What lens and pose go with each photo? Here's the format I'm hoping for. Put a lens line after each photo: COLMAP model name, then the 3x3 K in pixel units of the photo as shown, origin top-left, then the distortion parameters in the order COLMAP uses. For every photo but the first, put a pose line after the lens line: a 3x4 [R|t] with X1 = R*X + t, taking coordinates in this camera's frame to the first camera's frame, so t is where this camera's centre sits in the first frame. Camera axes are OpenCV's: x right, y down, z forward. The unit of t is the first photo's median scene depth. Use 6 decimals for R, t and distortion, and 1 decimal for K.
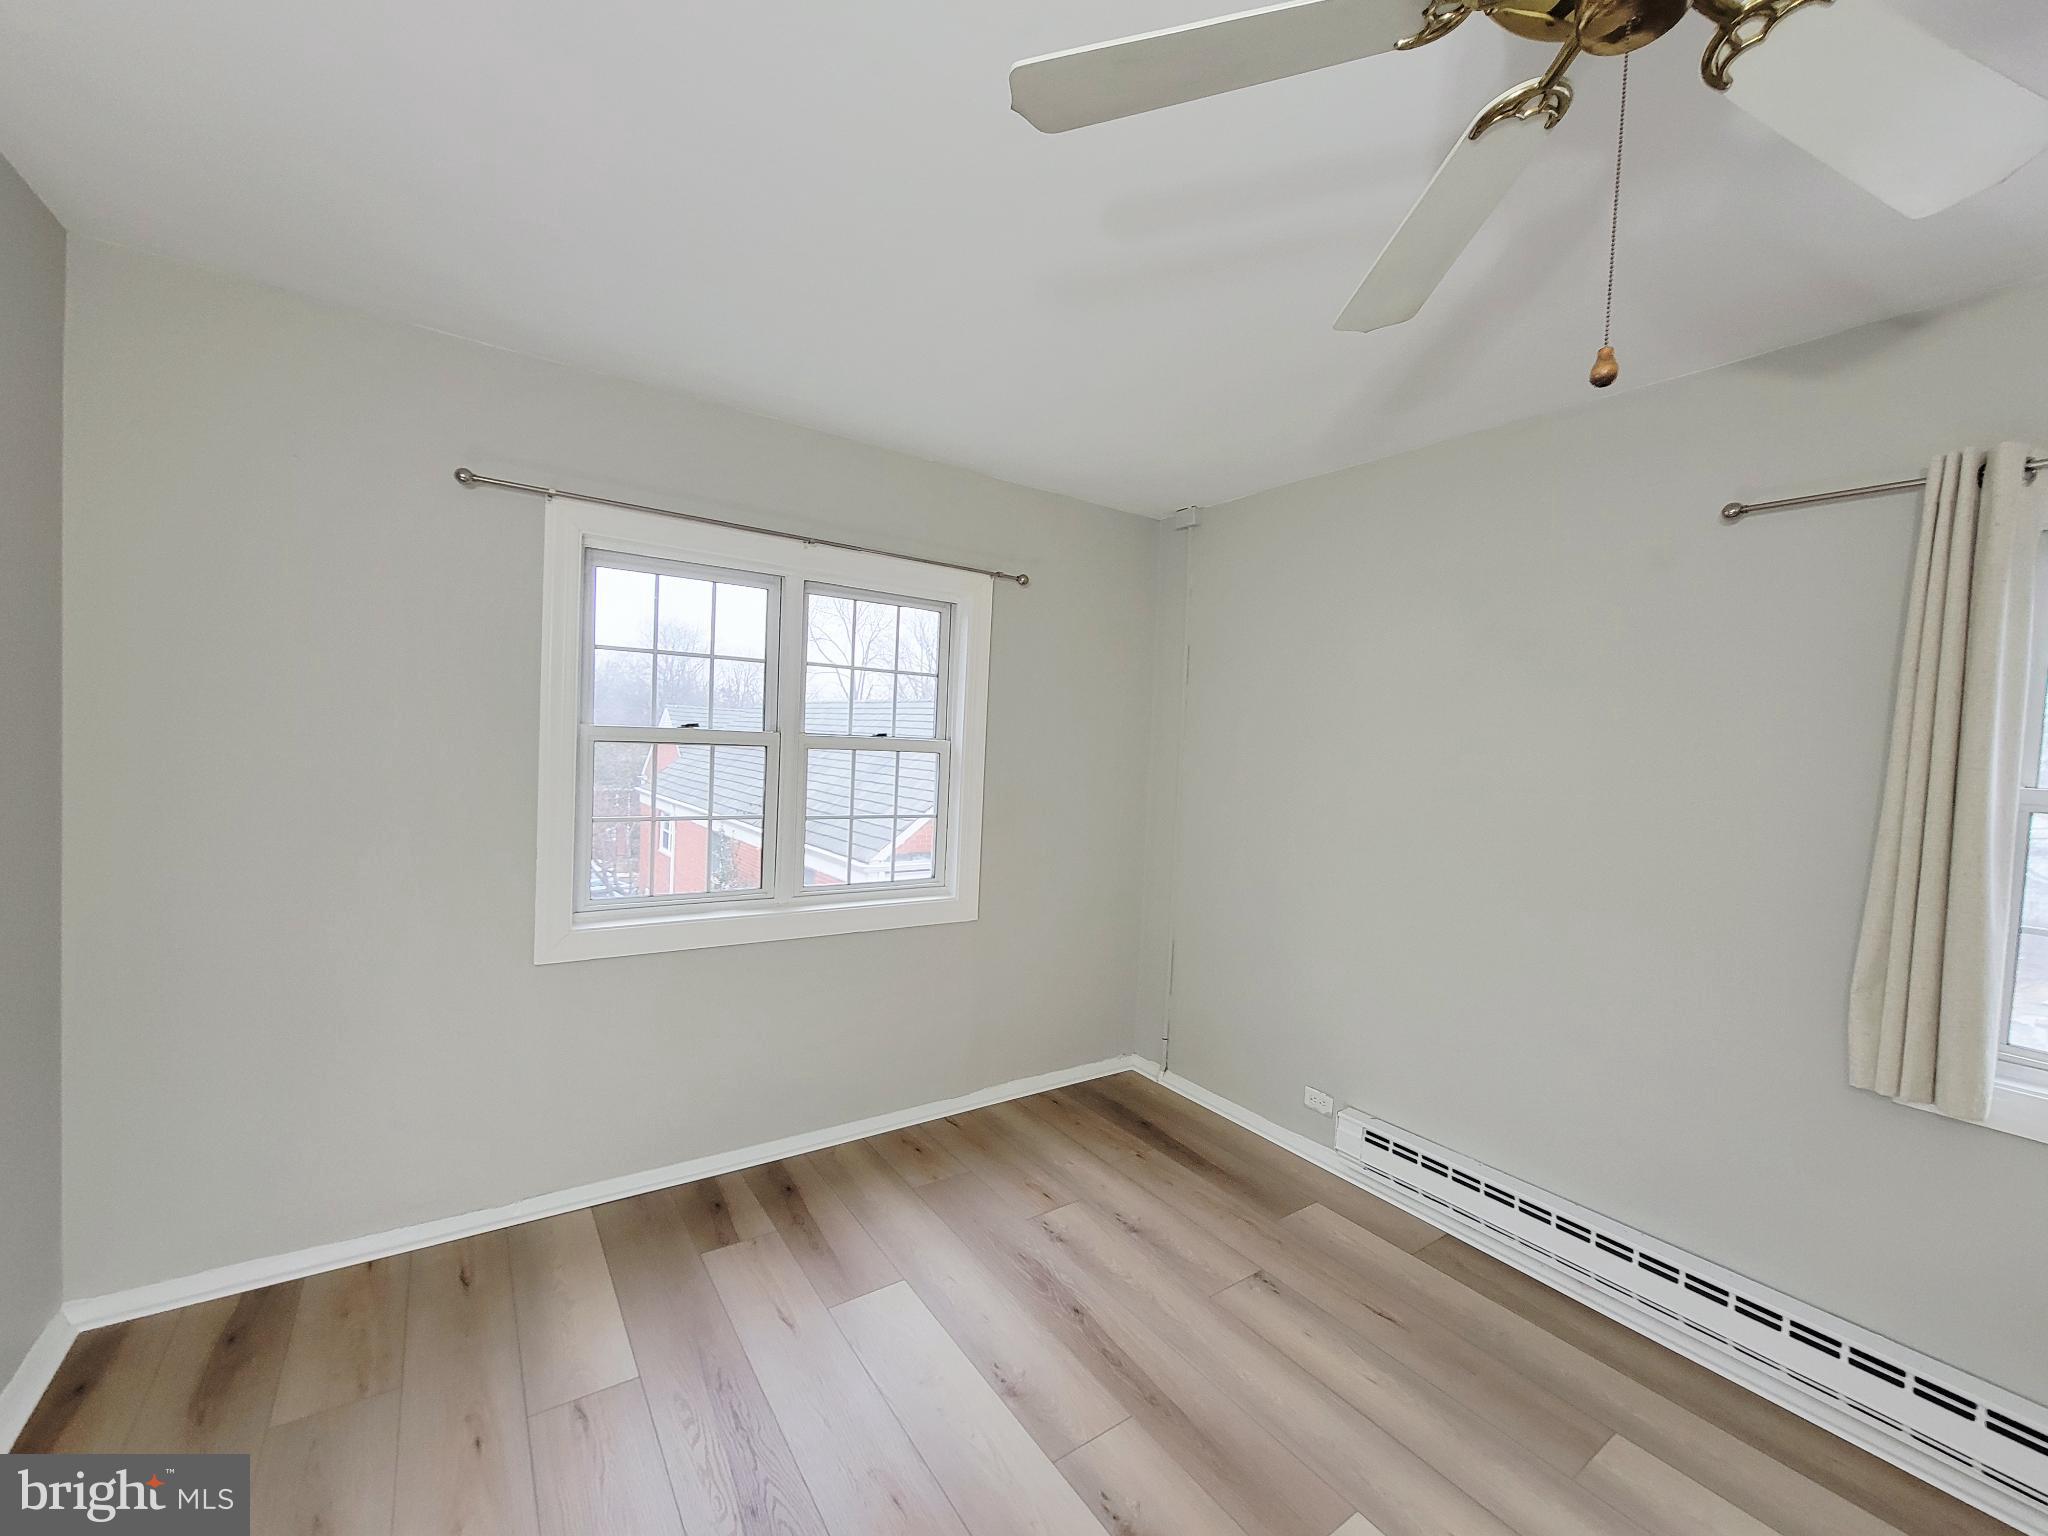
lens RADIAL K [[833.8, 0, 1039.6], [0, 833.8, 770.8], [0, 0, 1]] dist [-0.003634, 0.000491]
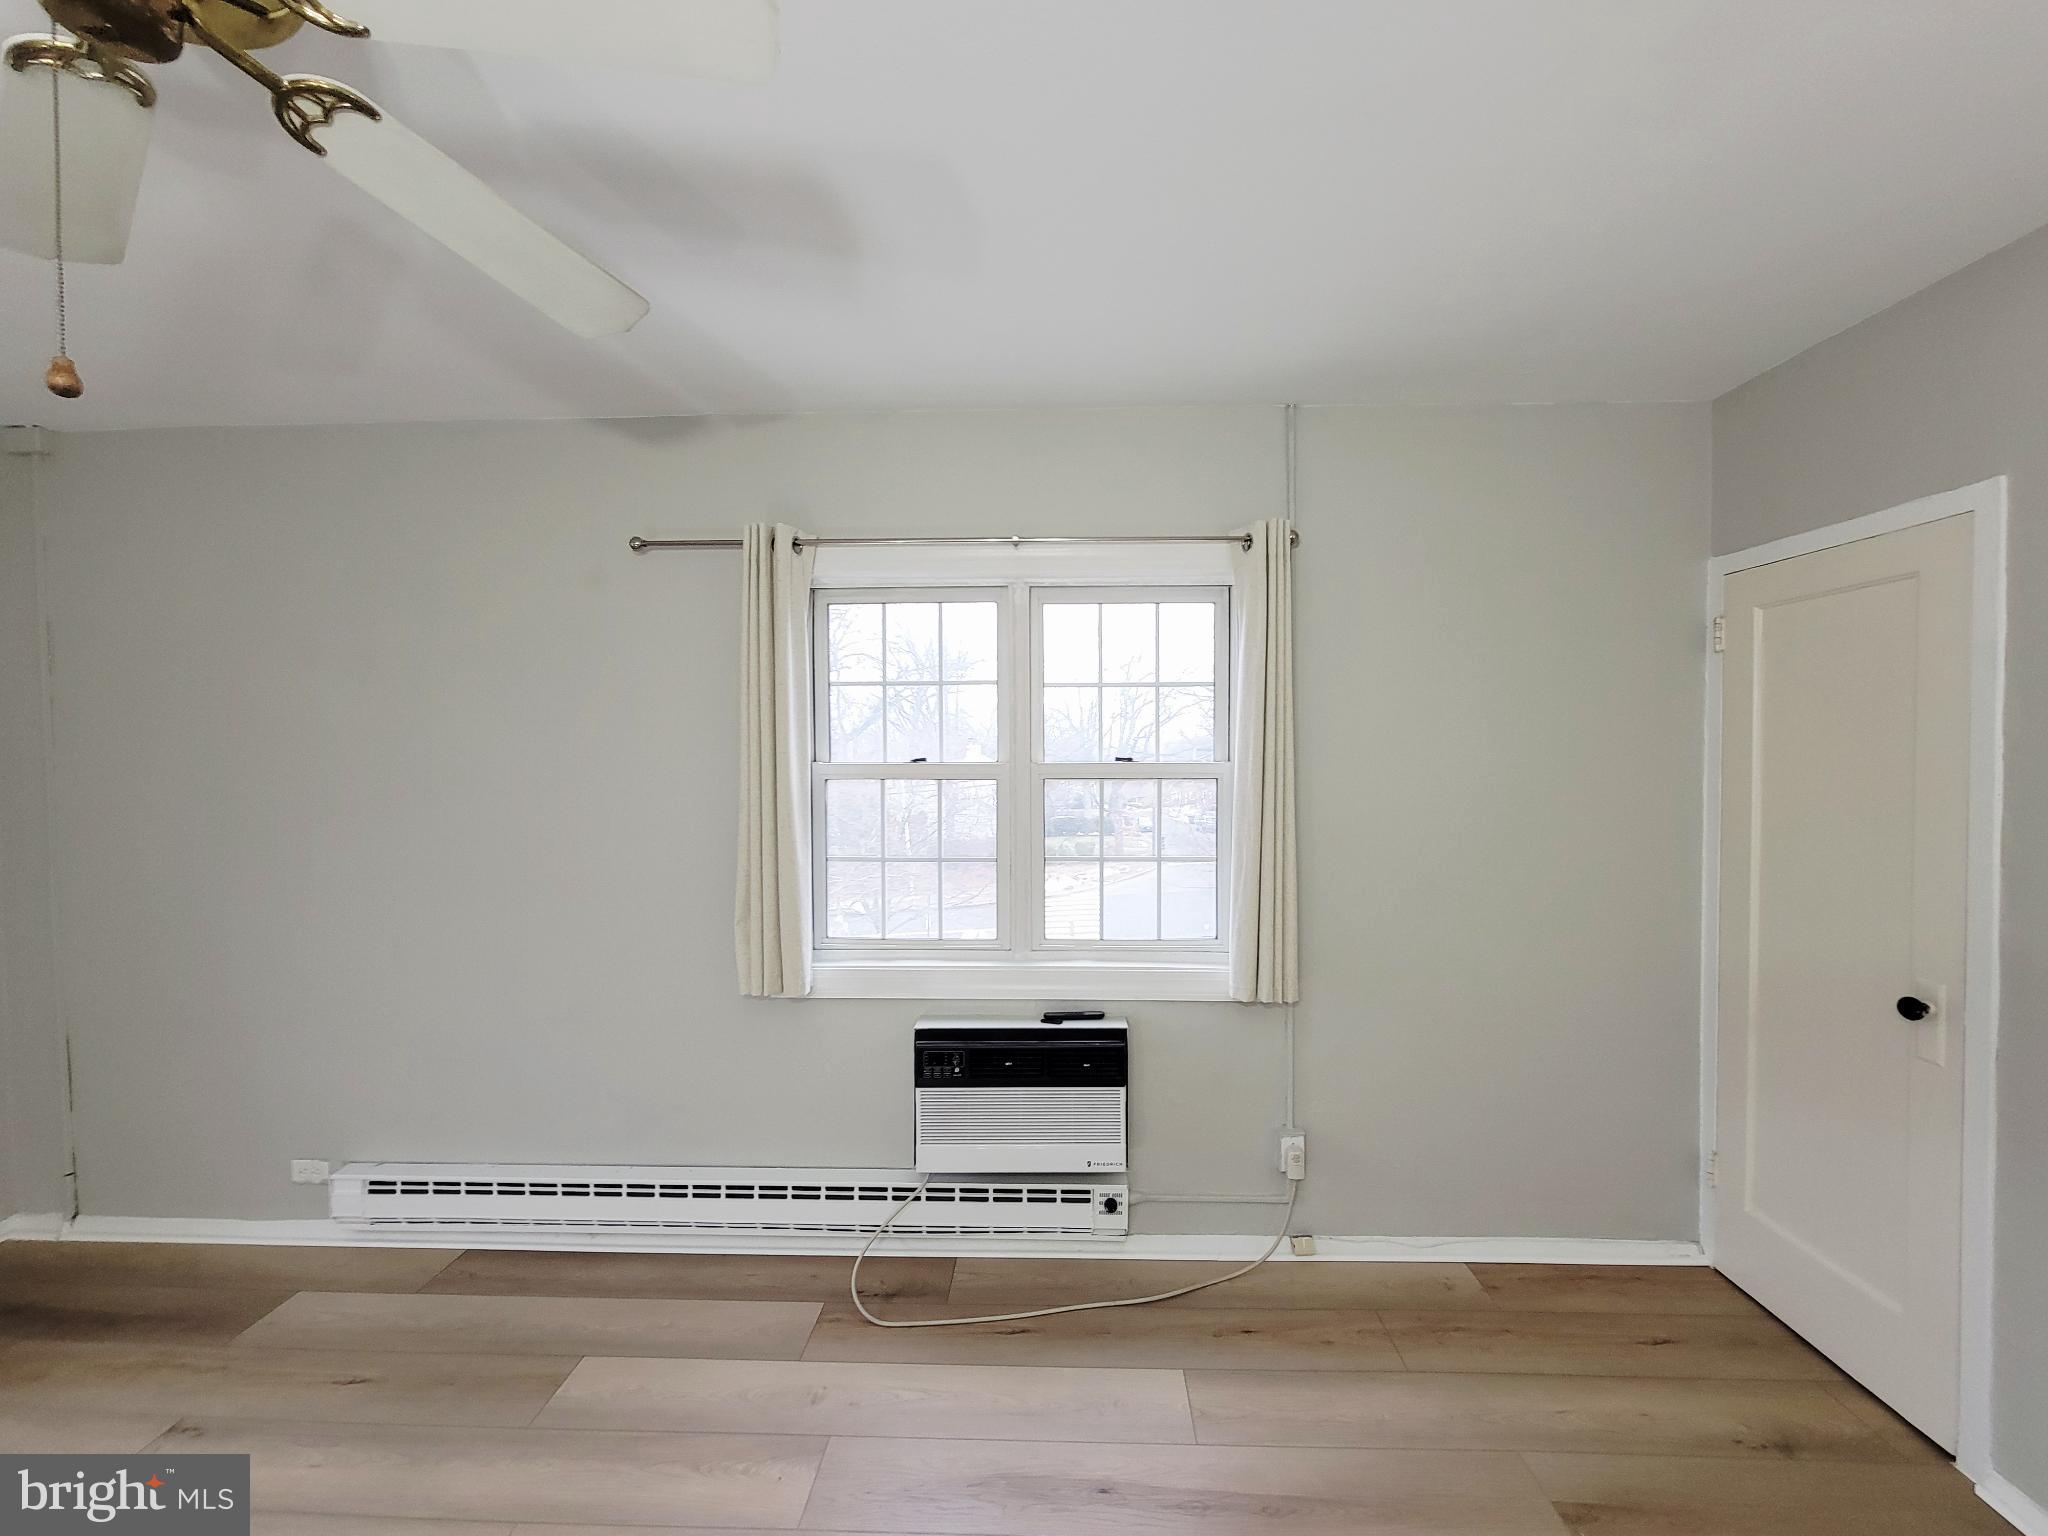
lens RADIAL K [[833.8, 0, 1053.0], [0, 833.8, 772.2], [0, 0, 1]] dist [-0.003634, 0.000491]
pose [[0.607587, -0.070227, 0.791142, 0.173127], [0.060193, 0.997290, 0.042298, -0.000303], [-0.791969, 0.021921, 0.610168, -0.144584]]
